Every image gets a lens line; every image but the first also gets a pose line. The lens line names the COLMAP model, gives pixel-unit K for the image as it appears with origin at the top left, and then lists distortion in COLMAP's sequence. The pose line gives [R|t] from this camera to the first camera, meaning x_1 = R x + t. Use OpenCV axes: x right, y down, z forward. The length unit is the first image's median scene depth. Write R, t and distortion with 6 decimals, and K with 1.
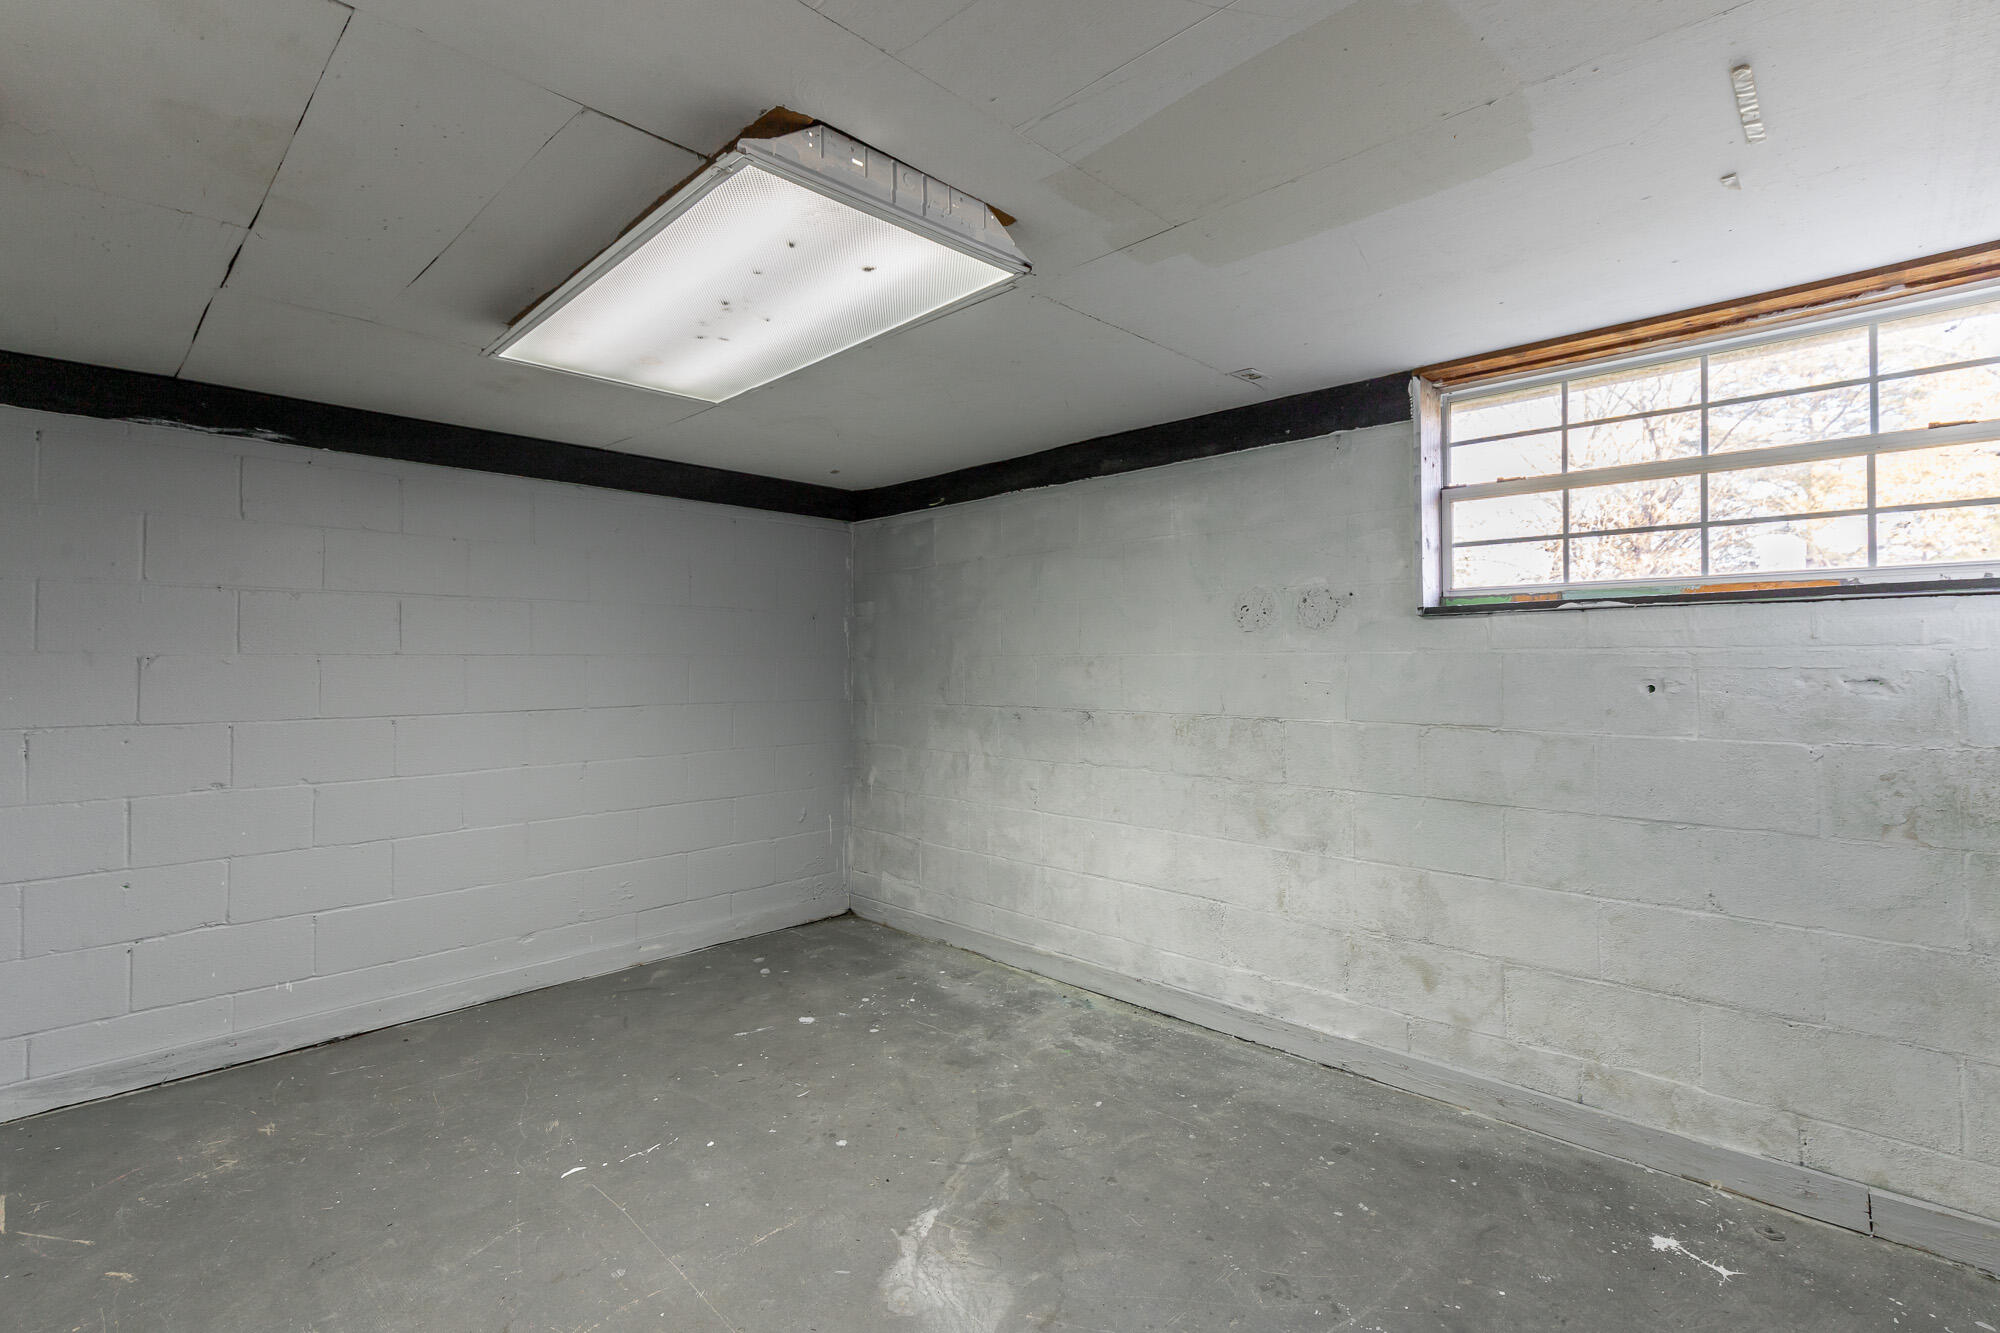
lens RADIAL K [[905.3, 0, 997.0], [0, 905.3, 643.1], [0, 0, 1]] dist [-0.000500, 0.000342]
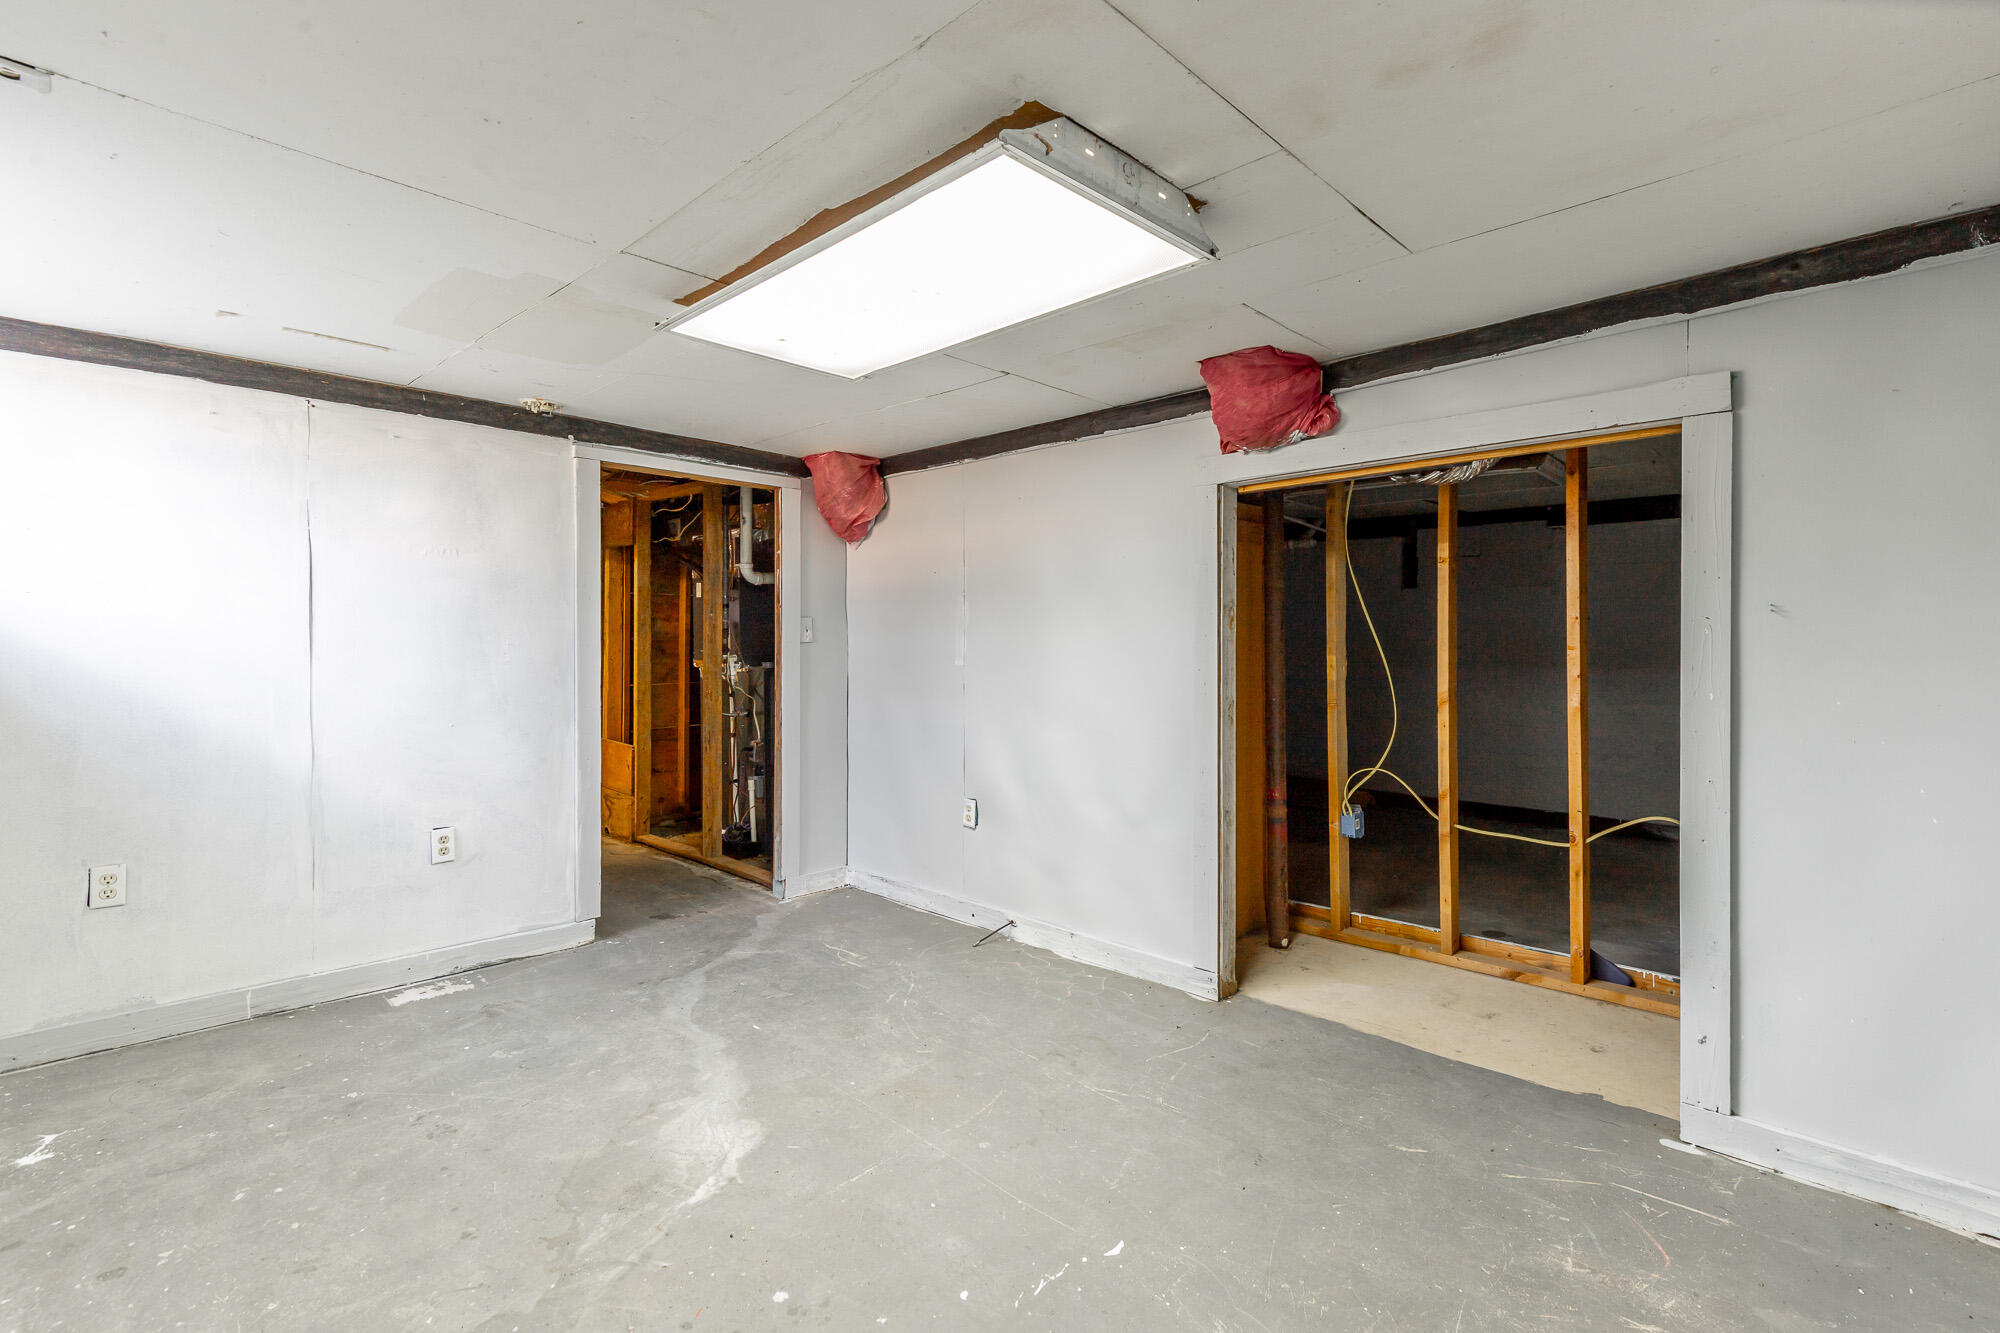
lens RADIAL K [[905.3, 0, 997.0], [0, 905.3, 643.1], [0, 0, 1]] dist [-0.000500, 0.000342]
pose [[-0.999999, -0.001207, -0.000978, -0.398515], [-0.001189, 0.999850, -0.017297, 0.060074], [0.000998, -0.017295, -0.999850, 2.014073]]
